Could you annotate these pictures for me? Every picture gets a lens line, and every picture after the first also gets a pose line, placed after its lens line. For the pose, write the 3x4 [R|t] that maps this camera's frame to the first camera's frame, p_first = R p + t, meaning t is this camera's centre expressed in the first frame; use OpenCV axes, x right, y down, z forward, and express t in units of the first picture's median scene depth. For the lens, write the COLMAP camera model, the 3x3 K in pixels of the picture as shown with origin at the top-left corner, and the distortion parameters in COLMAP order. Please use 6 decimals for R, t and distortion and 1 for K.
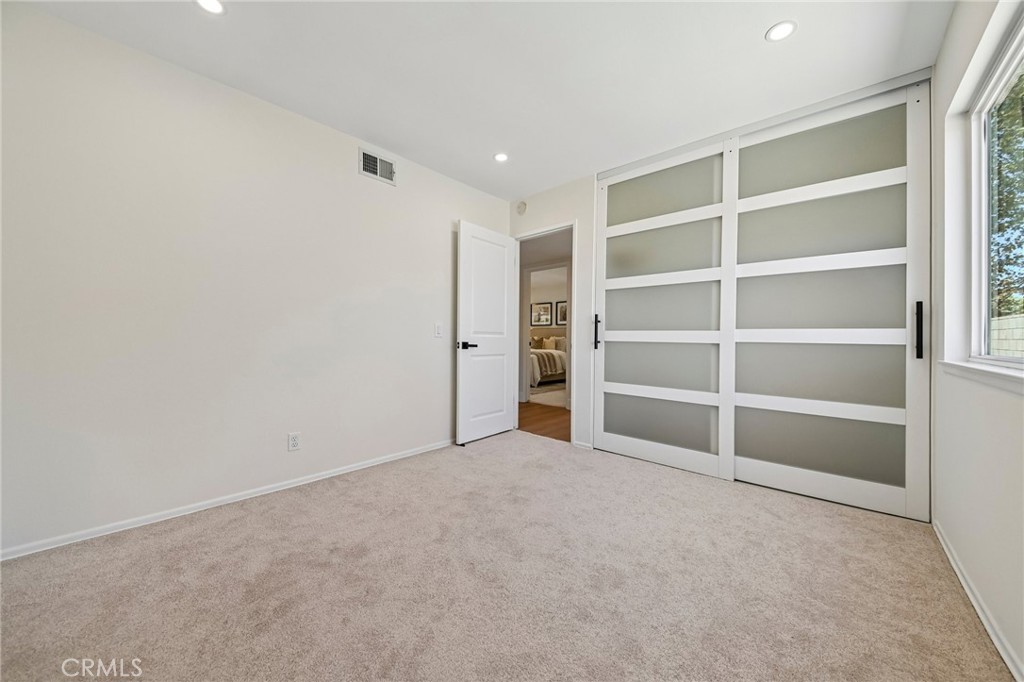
lens RADIAL K [[361.4, 0, 513.0], [0, 361.4, 349.1], [0, 0, 1]] dist [-0.000037, -0.000042]
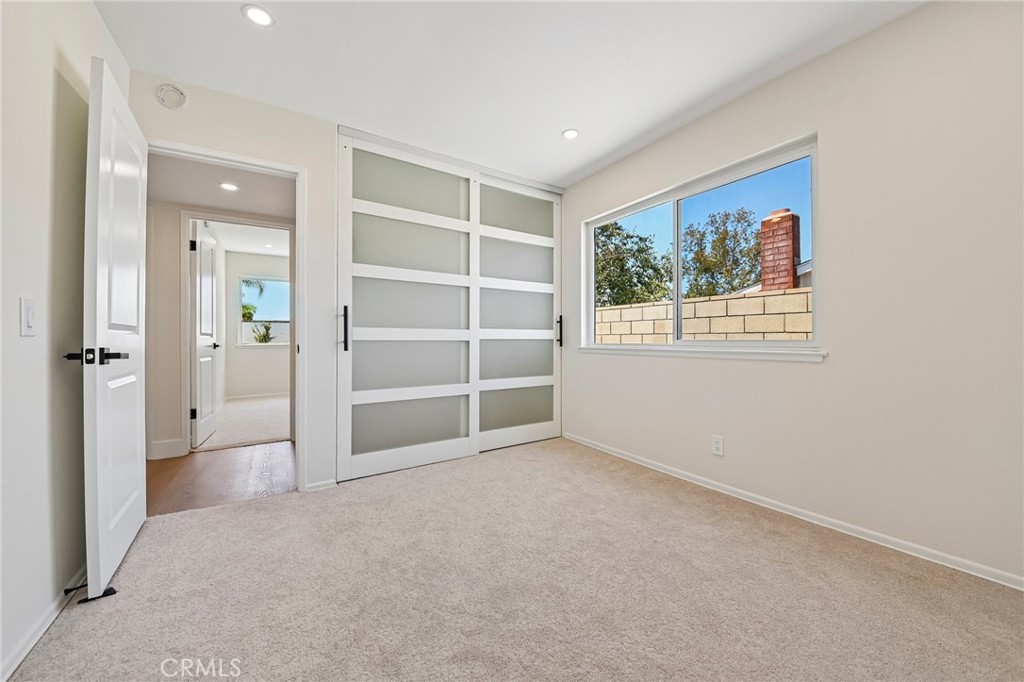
lens RADIAL K [[373.1, 0, 512.0], [0, 373.1, 341.0], [0, 0, 1]] dist [0.015676, -0.000197]
pose [[0.267830, -0.015539, 0.963341, -0.537726], [0.036504, 0.999316, 0.005970, -0.015960], [-0.962774, 0.033567, 0.268214, 0.526792]]
